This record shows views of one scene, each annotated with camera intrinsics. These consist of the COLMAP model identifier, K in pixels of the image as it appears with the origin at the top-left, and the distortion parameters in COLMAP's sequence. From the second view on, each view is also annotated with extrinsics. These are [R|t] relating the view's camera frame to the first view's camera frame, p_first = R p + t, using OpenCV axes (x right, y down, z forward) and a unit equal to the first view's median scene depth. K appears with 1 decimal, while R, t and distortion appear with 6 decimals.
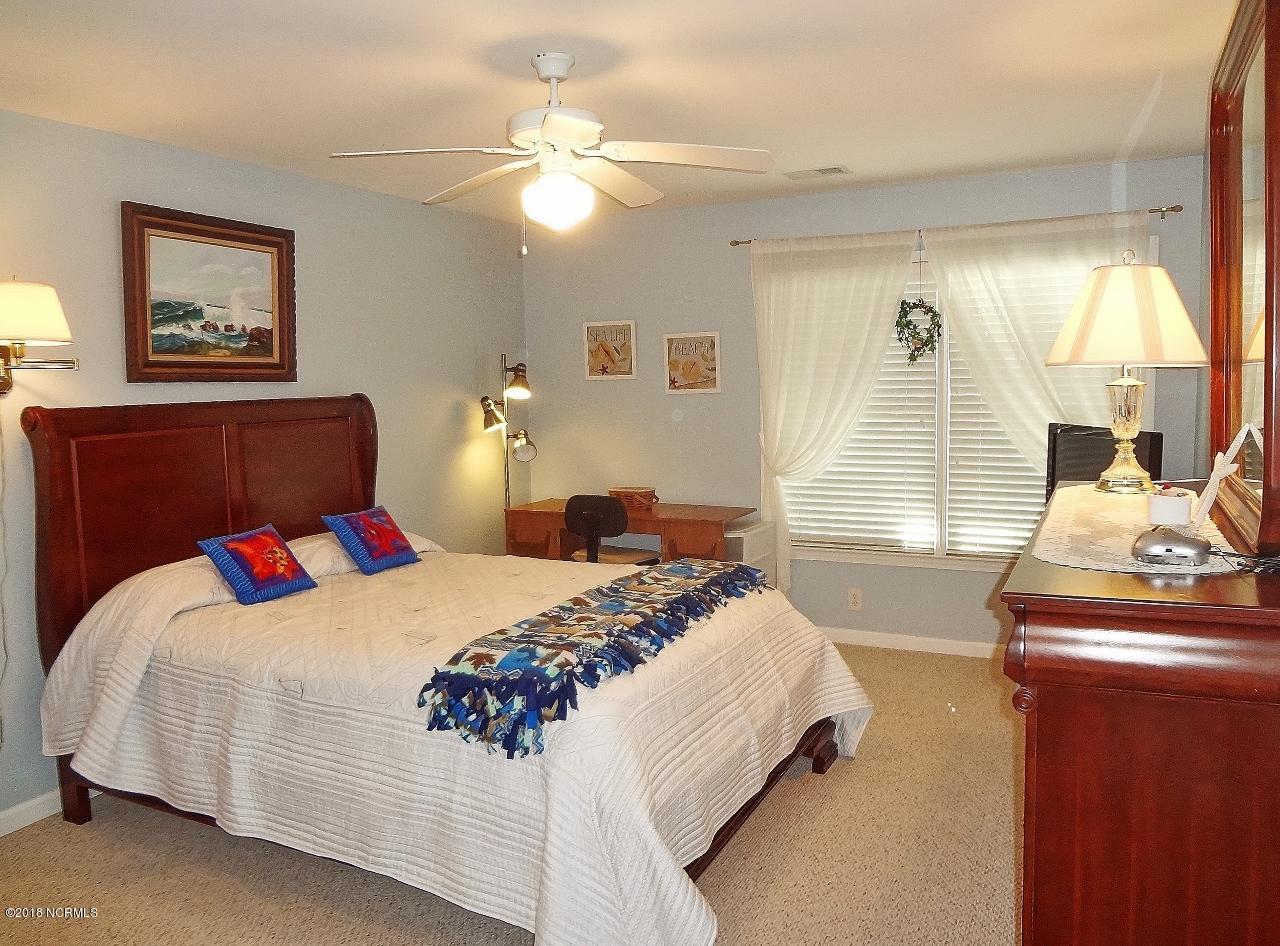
lens RADIAL K [[947.2, 0, 640.1], [0, 947.2, 471.2], [0, 0, 1]] dist [-0.042302, 0.001771]
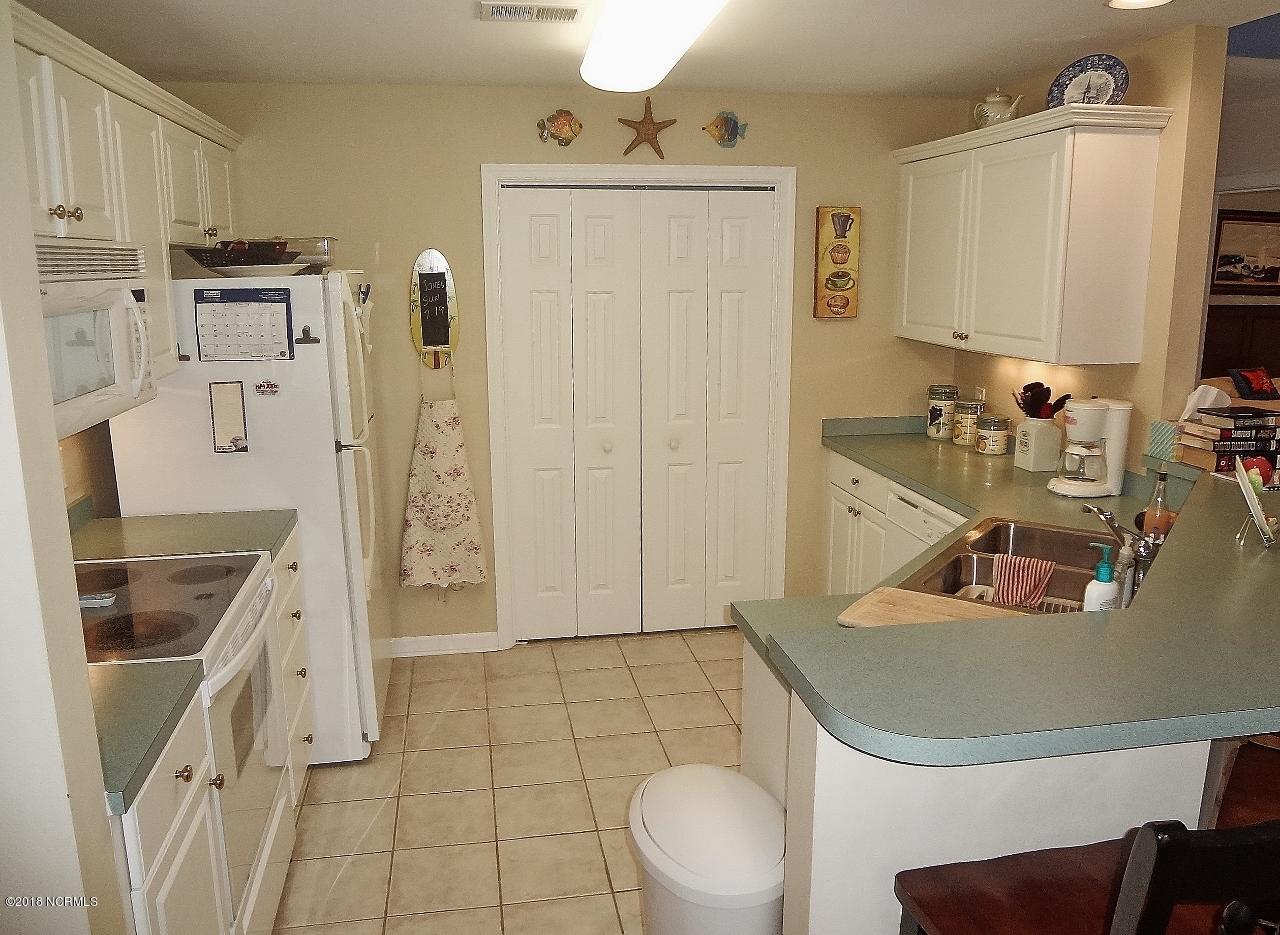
lens RADIAL K [[947.2, 0, 637.8], [0, 947.2, 466.9], [0, 0, 1]] dist [-0.042302, 0.001771]
pose [[0.591496, 0.181042, -0.785720, 0.395234], [-0.097475, 0.983375, 0.153204, 0.086115], [0.800394, -0.014032, 0.599310, -1.196784]]
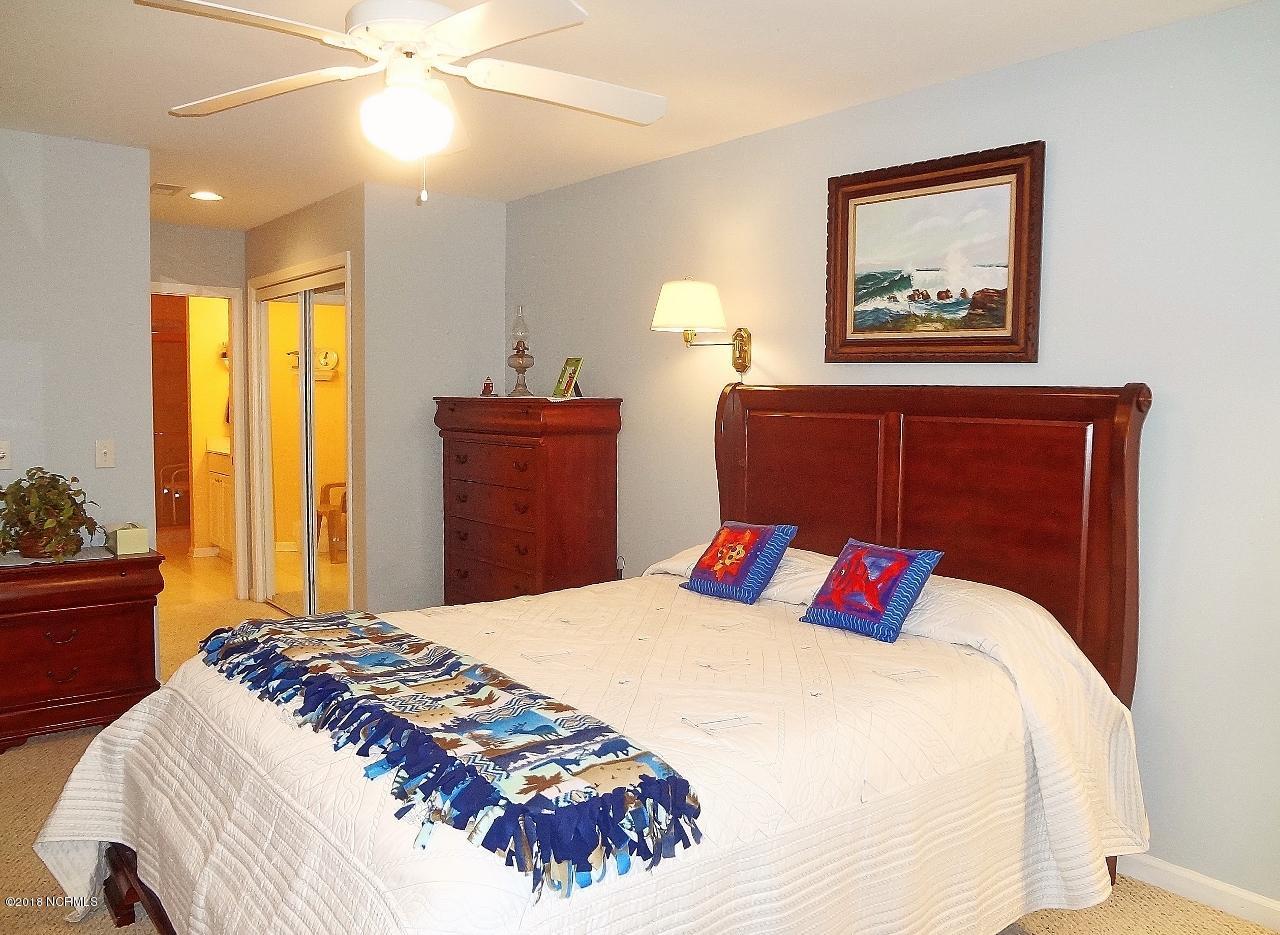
lens RADIAL K [[947.2, 0, 645.6], [0, 947.2, 461.2], [0, 0, 1]] dist [-0.042302, 0.001771]
pose [[-0.411833, 0.087905, -0.907009, 0.402010], [-0.095556, 0.985683, 0.138918, -0.100180], [0.906235, 0.143881, -0.397537, 1.106843]]
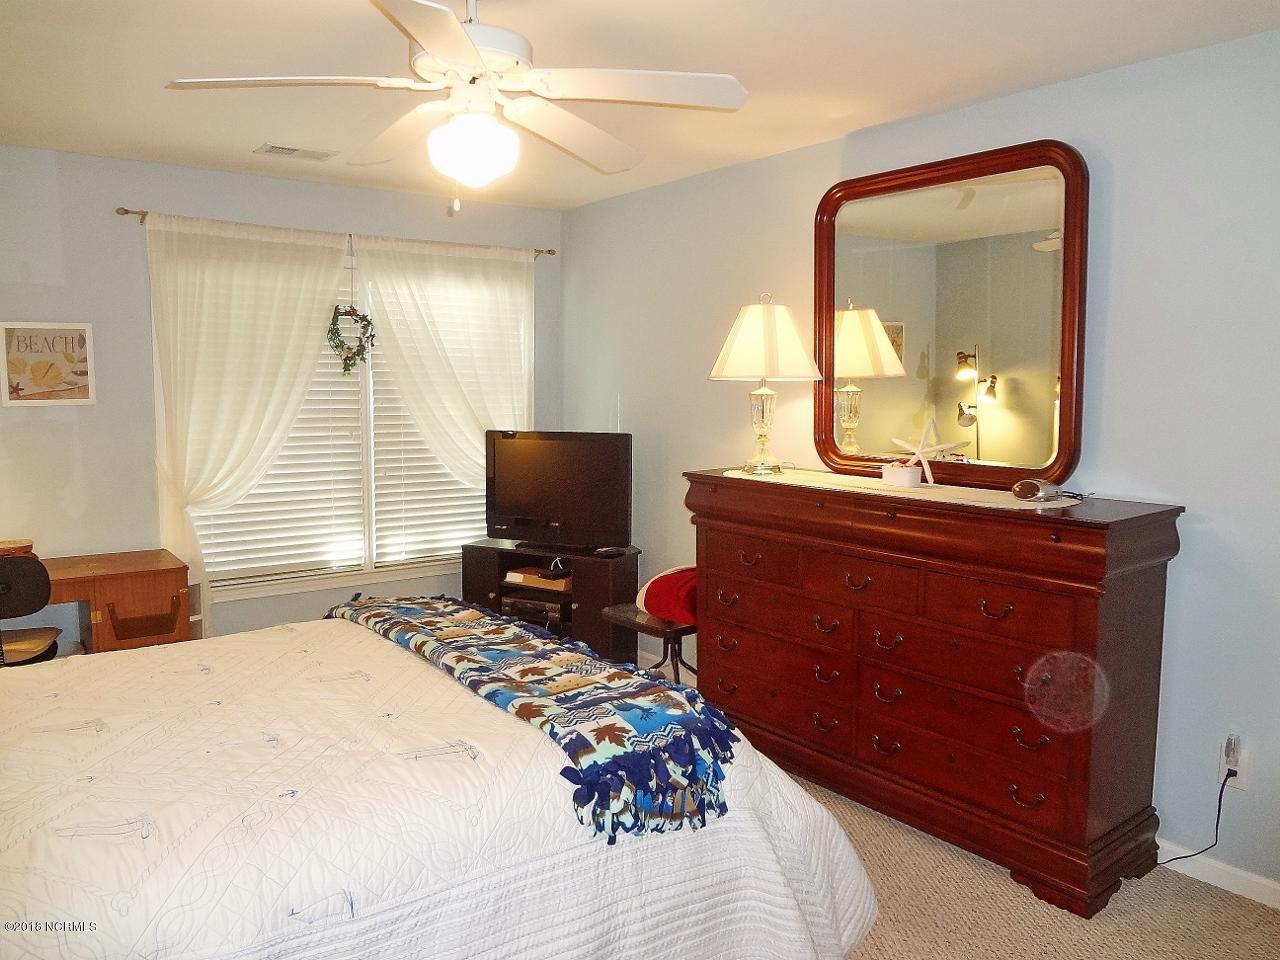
lens RADIAL K [[947.2, 0, 600.9], [0, 947.2, 481.4], [0, 0, 1]] dist [-0.042302, 0.001771]
pose [[0.462514, -0.067006, 0.884076, -0.608901], [0.077444, 0.996382, 0.035002, -0.025327], [-0.883223, 0.052278, 0.466030, 0.457173]]
